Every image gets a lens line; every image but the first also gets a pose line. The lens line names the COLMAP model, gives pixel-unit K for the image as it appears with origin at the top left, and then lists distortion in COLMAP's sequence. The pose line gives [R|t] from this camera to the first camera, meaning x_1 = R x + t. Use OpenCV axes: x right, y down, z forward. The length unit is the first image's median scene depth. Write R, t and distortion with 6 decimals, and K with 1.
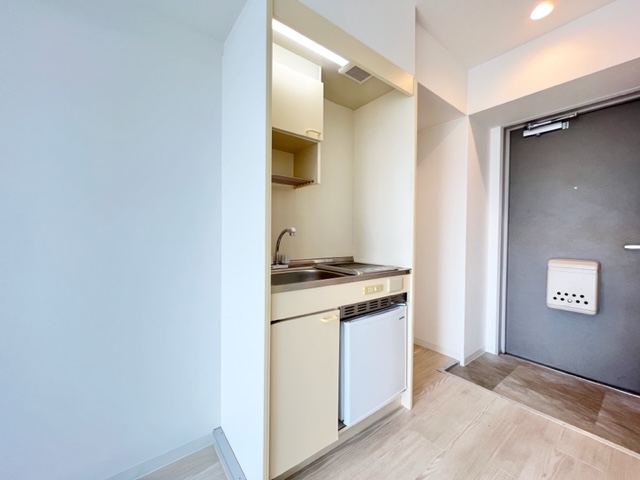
lens RADIAL K [[255.9, 0, 318.5], [0, 255.9, 240.0], [0, 0, 1]] dist [-0.002295, -0.000548]
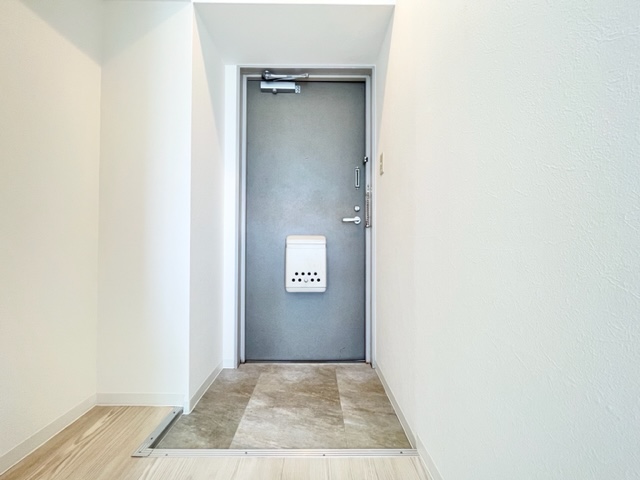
lens RADIAL K [[255.9, 0, 318.5], [0, 255.9, 240.0], [0, 0, 1]] dist [-0.002295, -0.000548]
pose [[0.592998, 0.004820, 0.805189, 0.289369], [0.017721, 0.999662, -0.019036, 0.114608], [-0.805009, 0.025557, 0.592712, 0.429665]]
